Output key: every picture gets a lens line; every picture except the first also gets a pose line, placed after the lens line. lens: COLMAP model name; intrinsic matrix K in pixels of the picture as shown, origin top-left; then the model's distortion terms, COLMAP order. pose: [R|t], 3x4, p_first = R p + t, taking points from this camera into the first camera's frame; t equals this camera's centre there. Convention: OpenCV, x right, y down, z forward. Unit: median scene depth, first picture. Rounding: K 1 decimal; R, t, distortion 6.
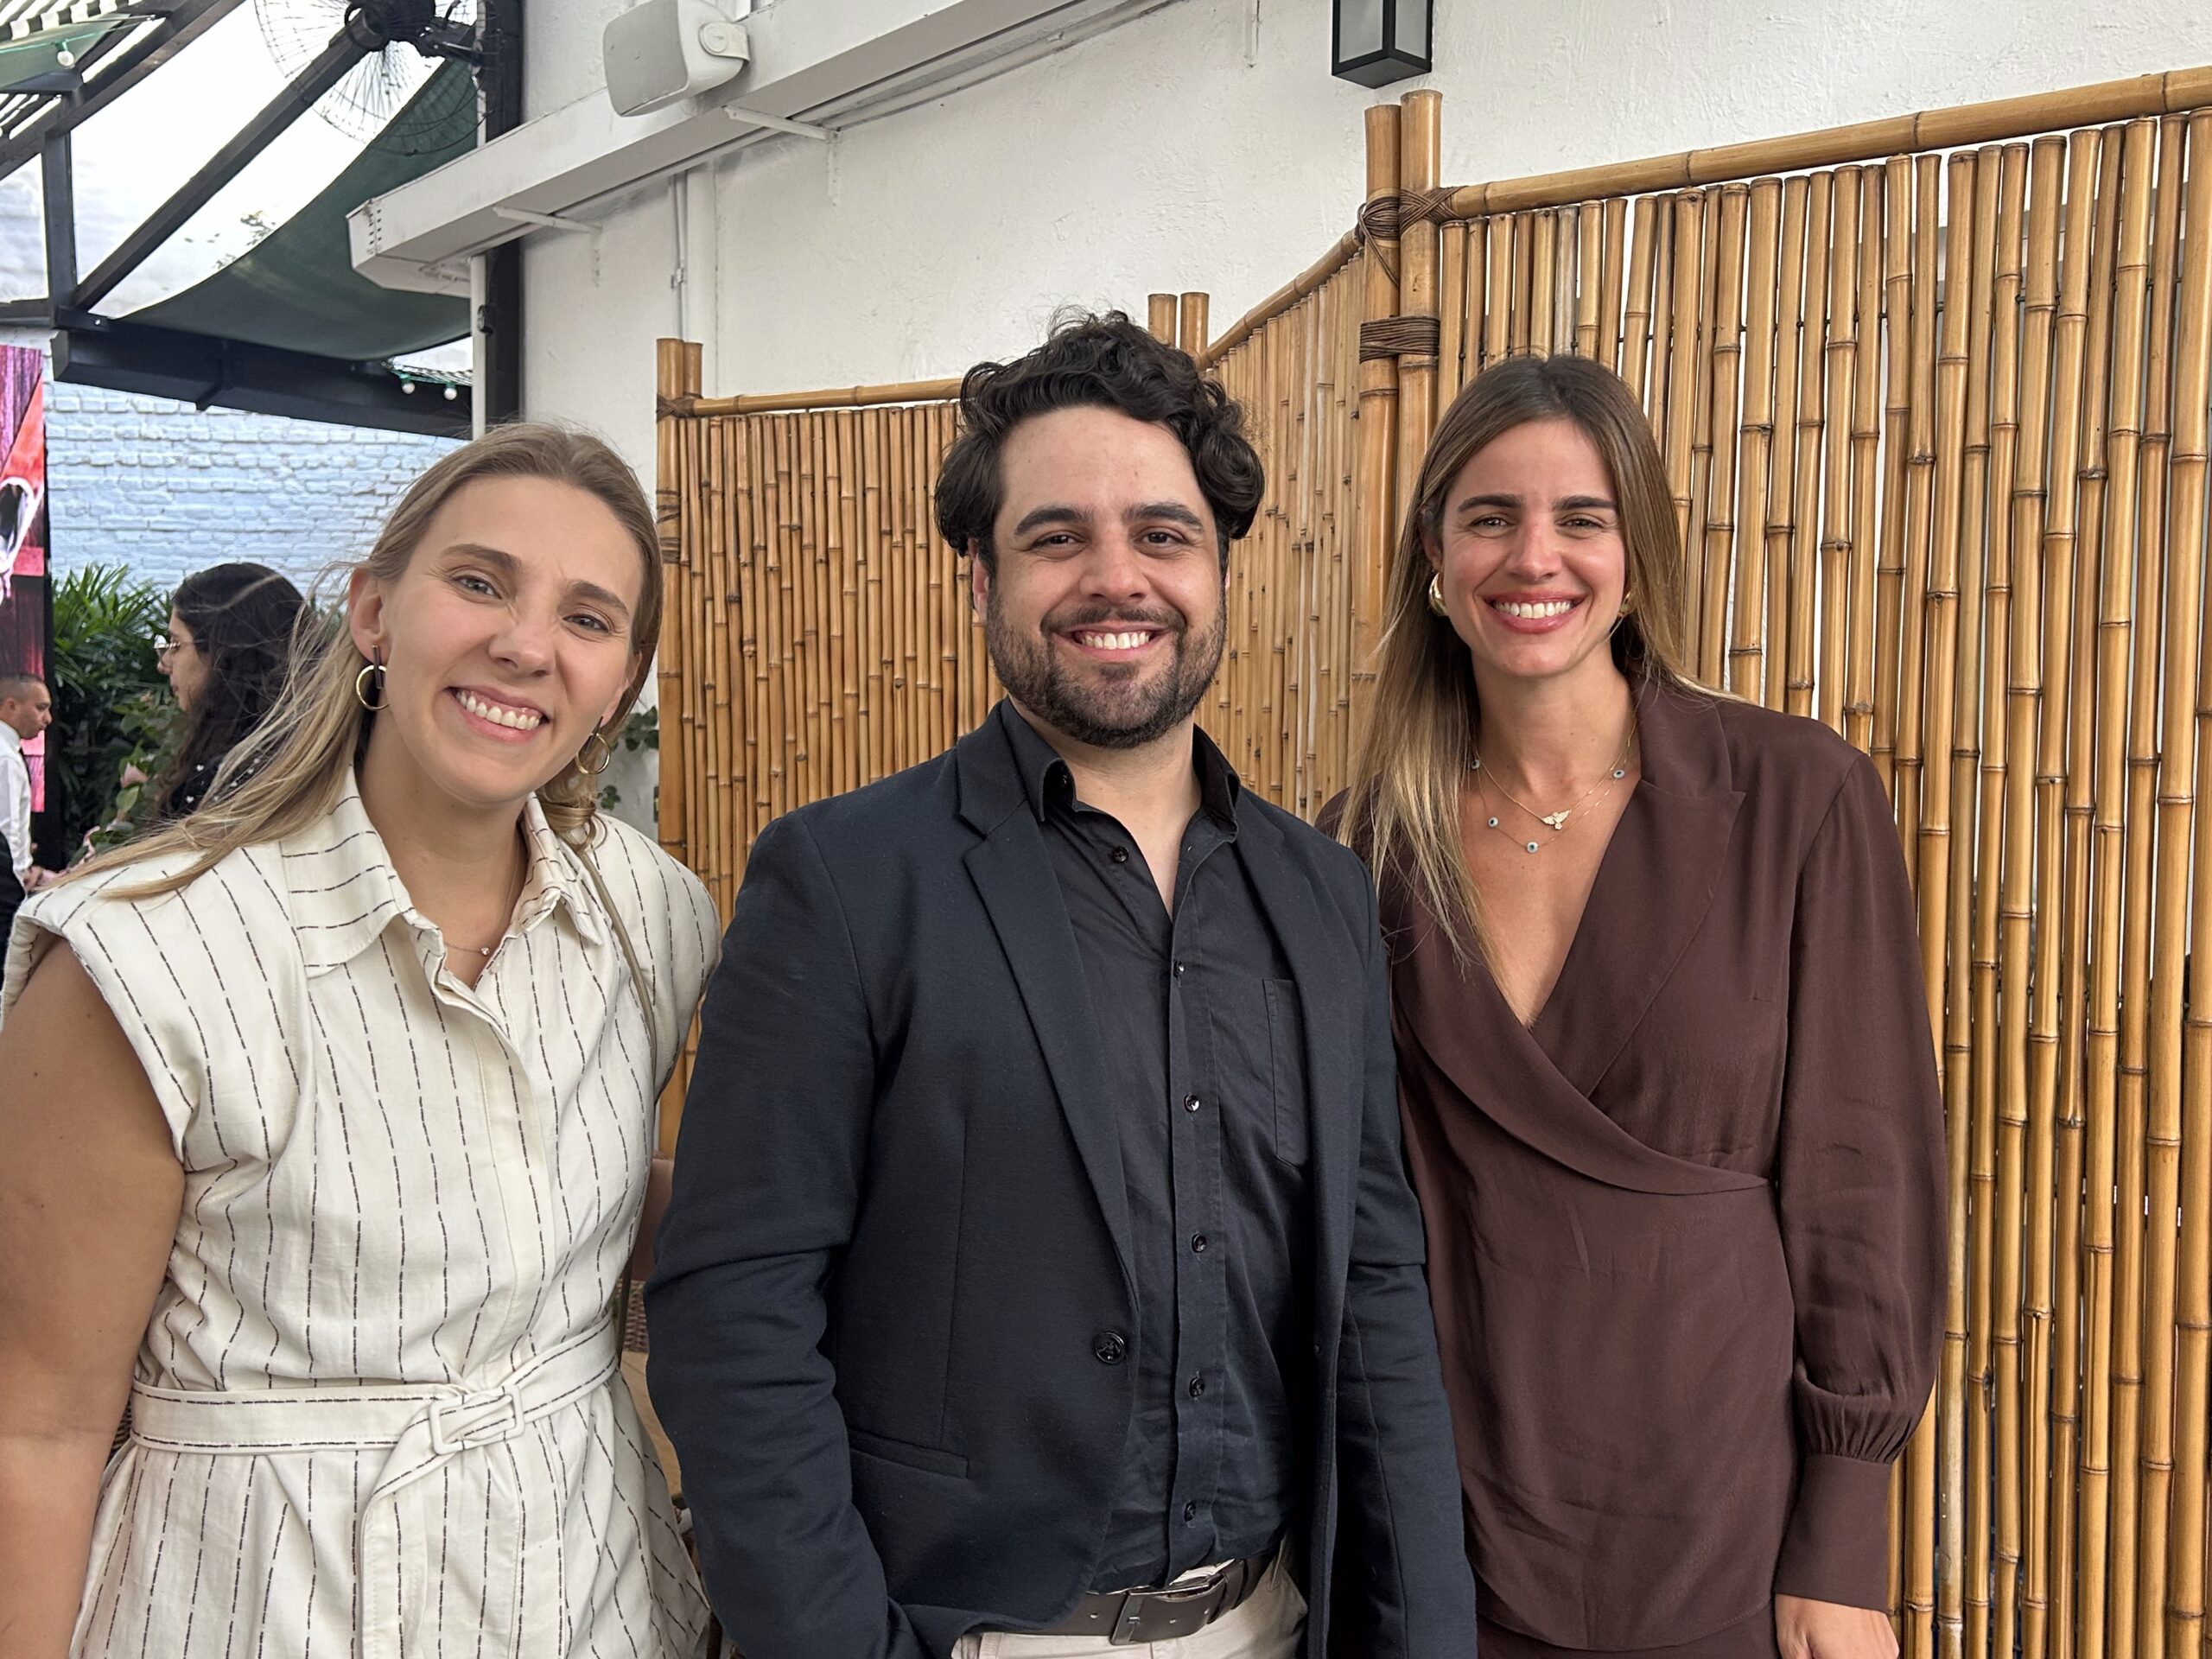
lens RADIAL K [[2015.5, 0, 1122.1], [0, 2015.5, 836.7], [0, 0, 1]] dist [0.056560, 0.000000]
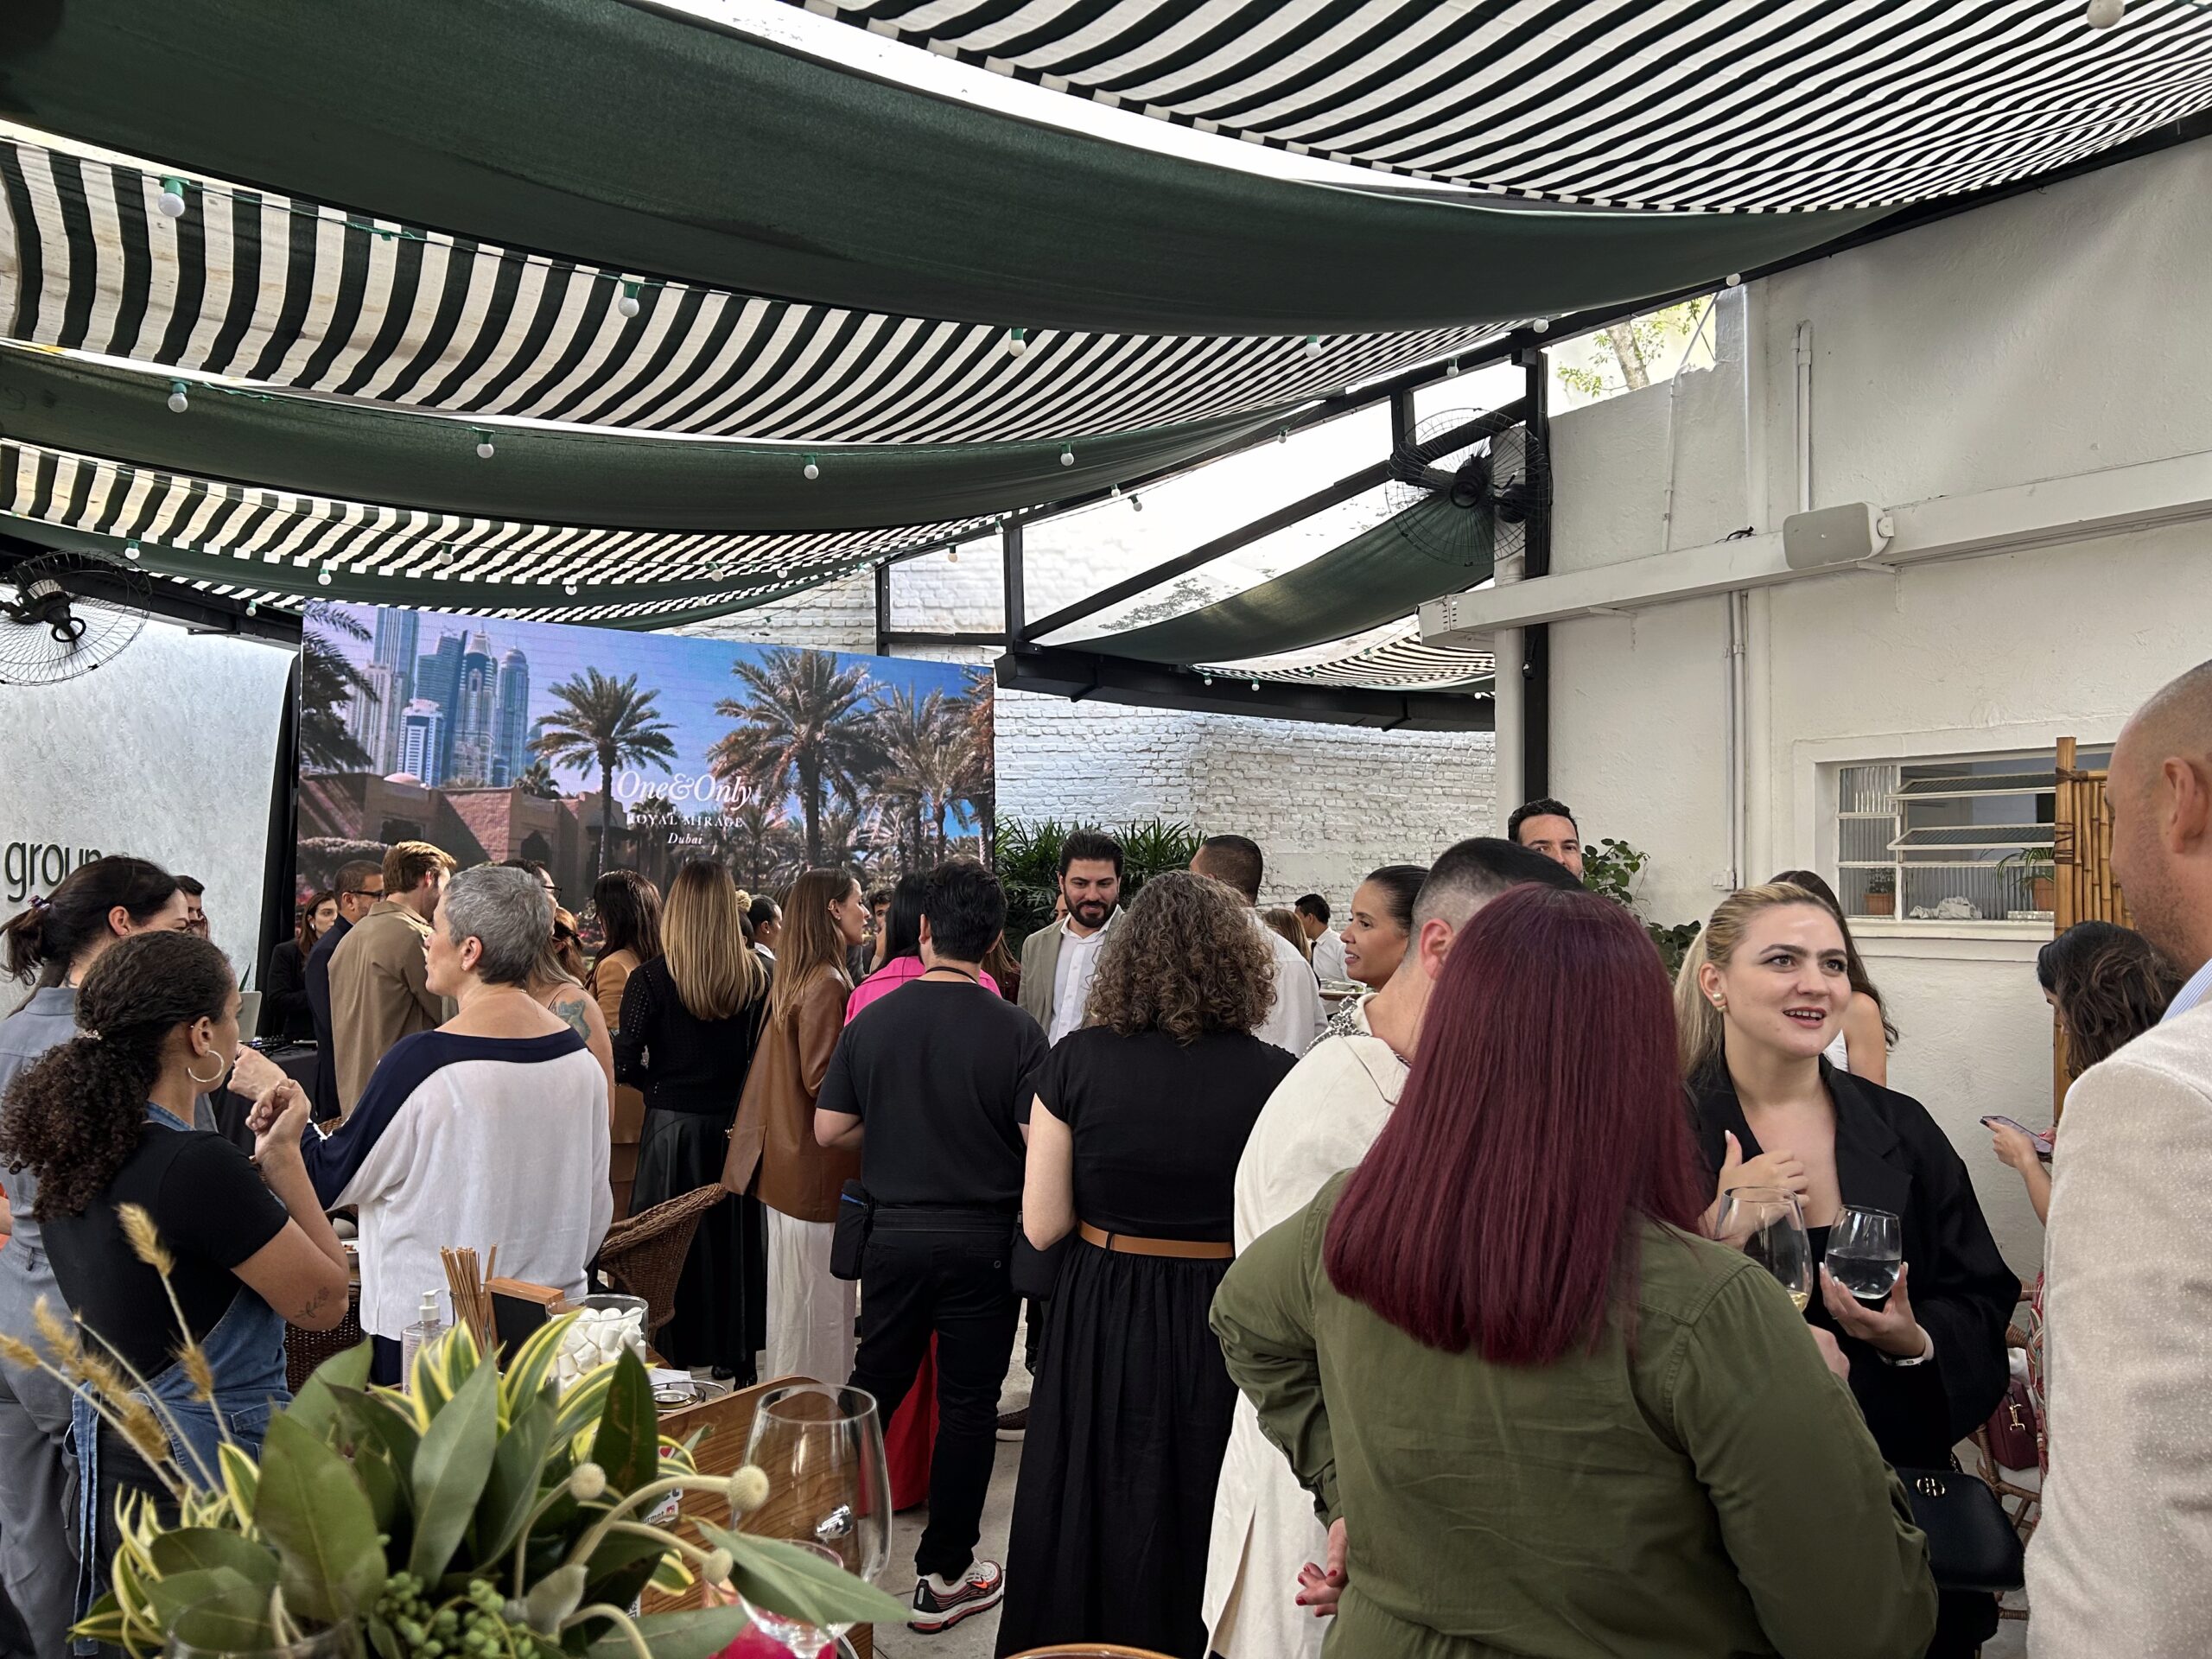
lens RADIAL K [[1645.2, 0, 1112.9], [0, 1645.2, 843.6], [0, 0, 1]] dist [0.054076, -0.056600]
pose [[0.993647, -0.010463, -0.112051, -0.265152], [0.001846, 0.997050, -0.076737, -0.014102], [0.112524, 0.076043, 0.990735, -0.149628]]
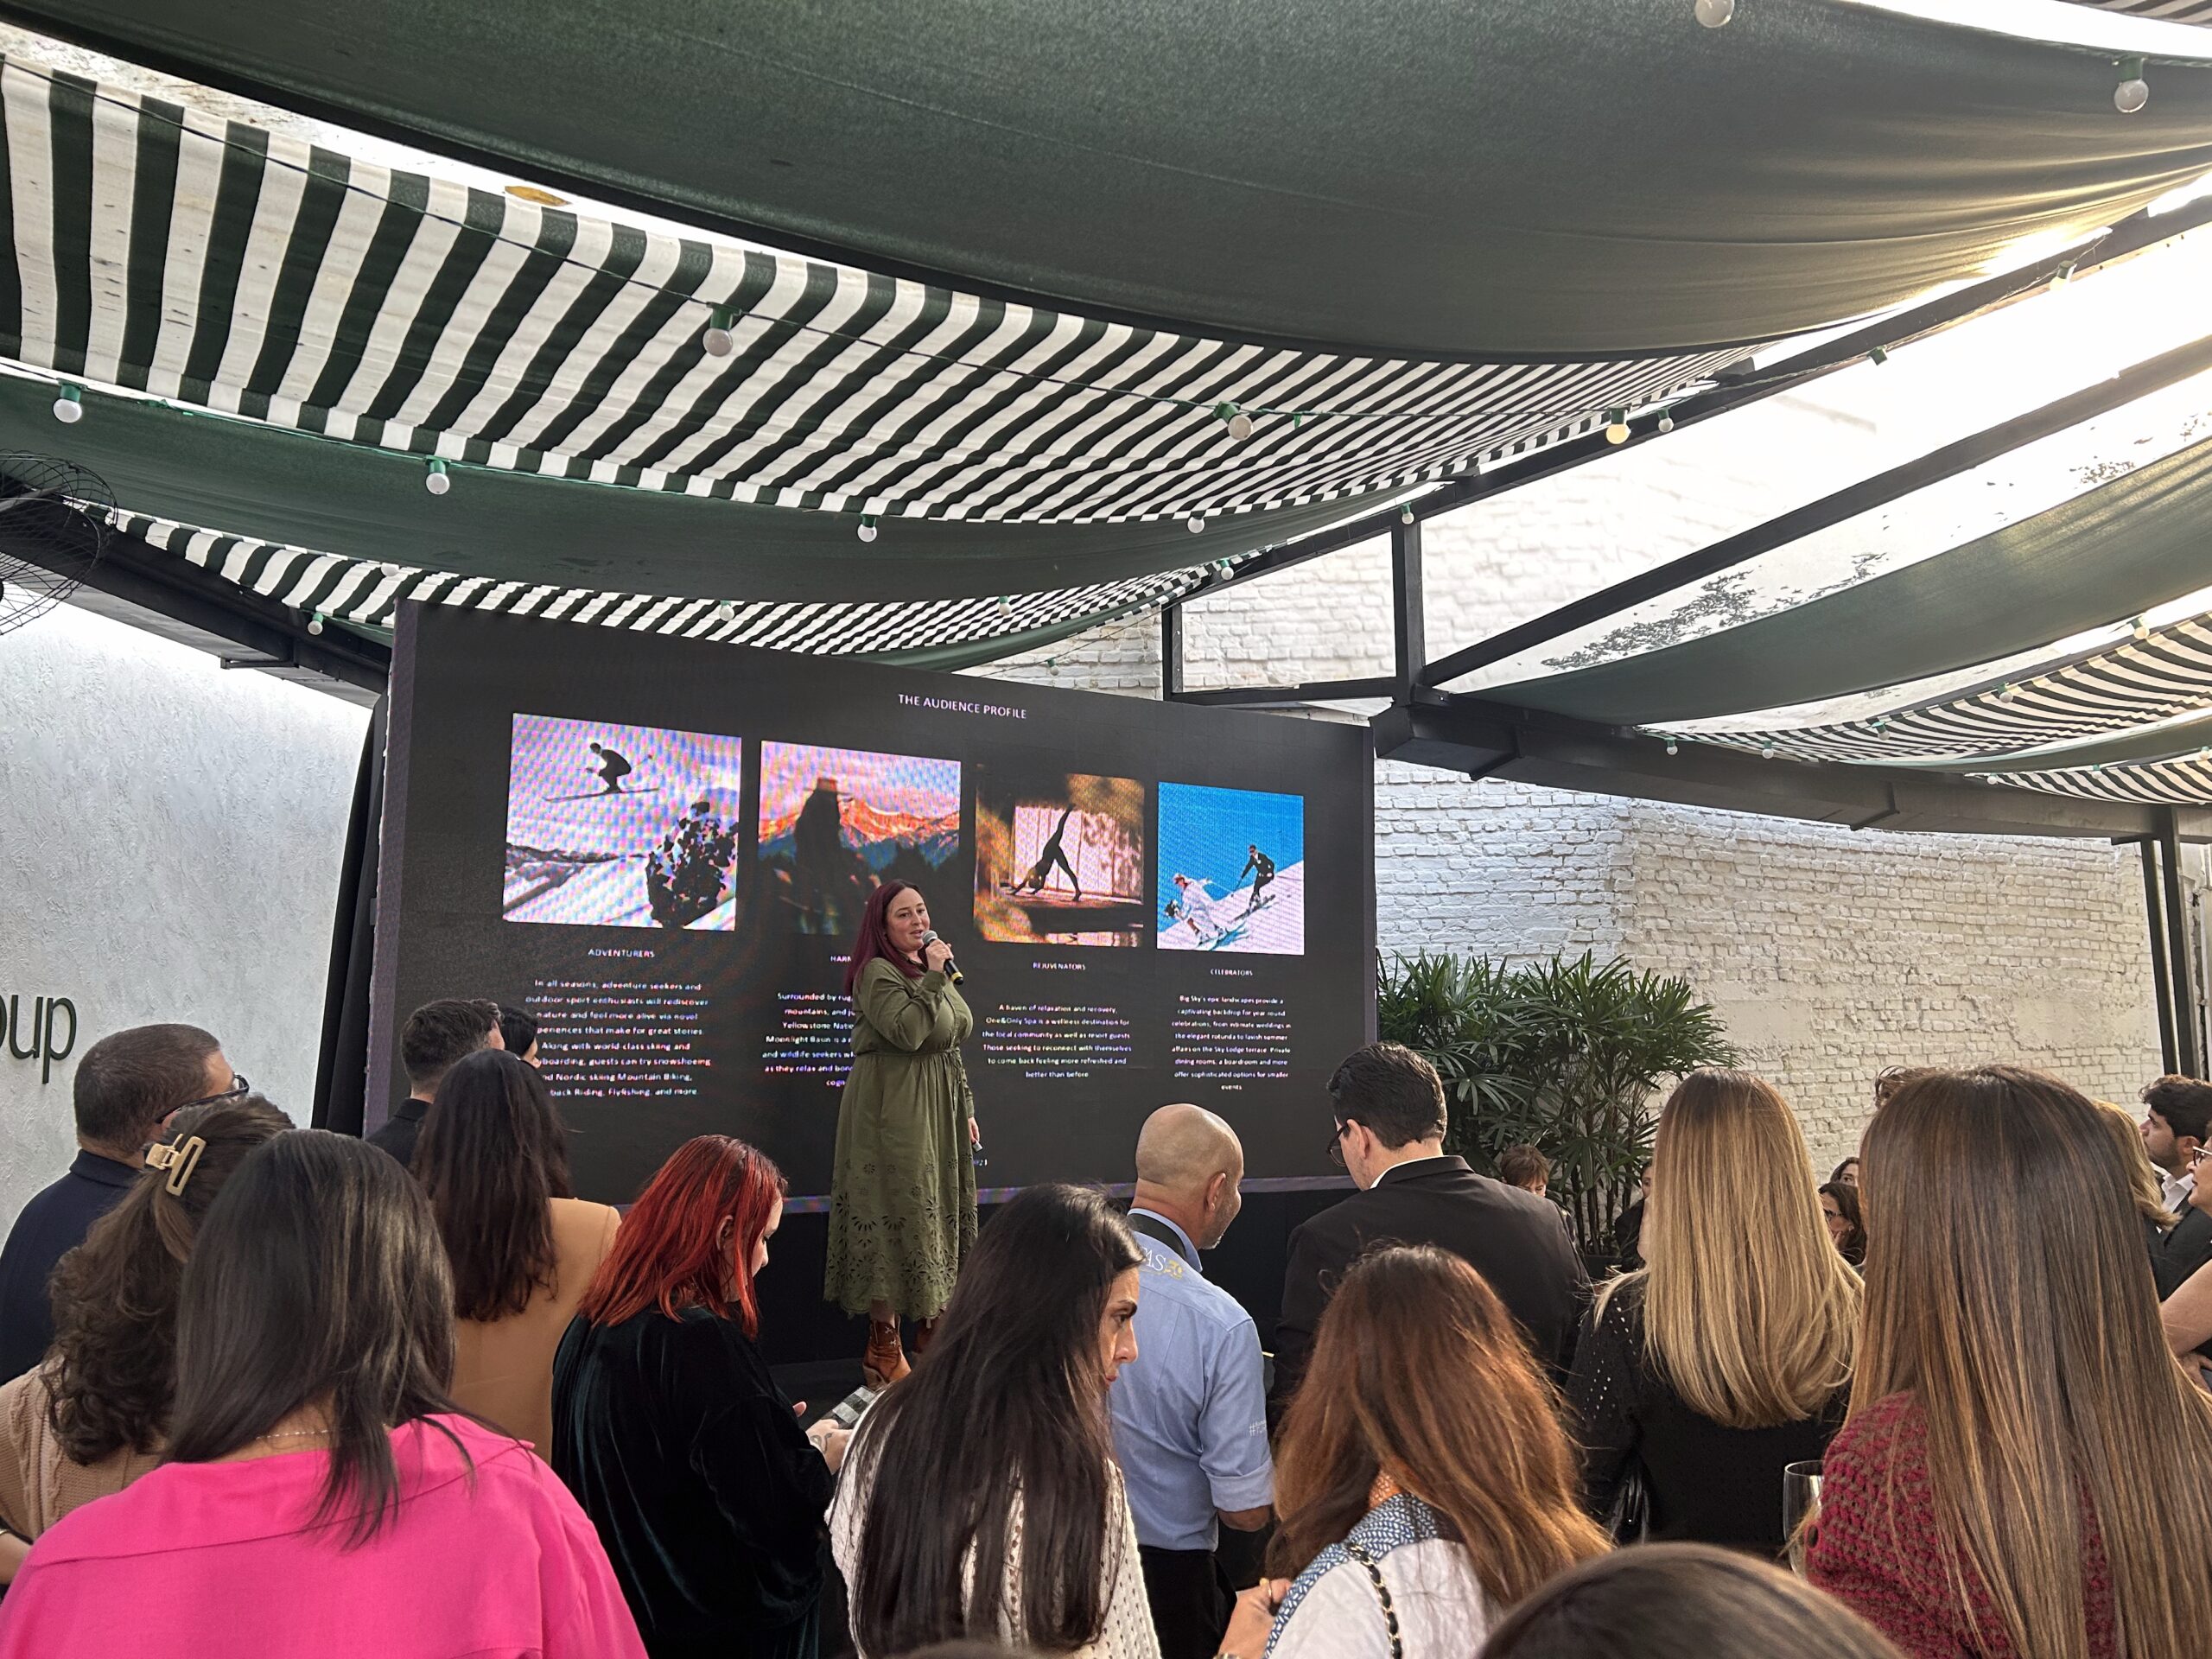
lens RADIAL K [[1645.2, 0, 1109.8], [0, 1645.2, 826.6], [0, 0, 1]] dist [0.054076, -0.056600]
pose [[0.987422, -0.025477, -0.156040, -0.457895], [-0.001811, 0.985045, -0.172288, -0.039859], [0.158096, 0.170404, 0.972609, 0.160200]]
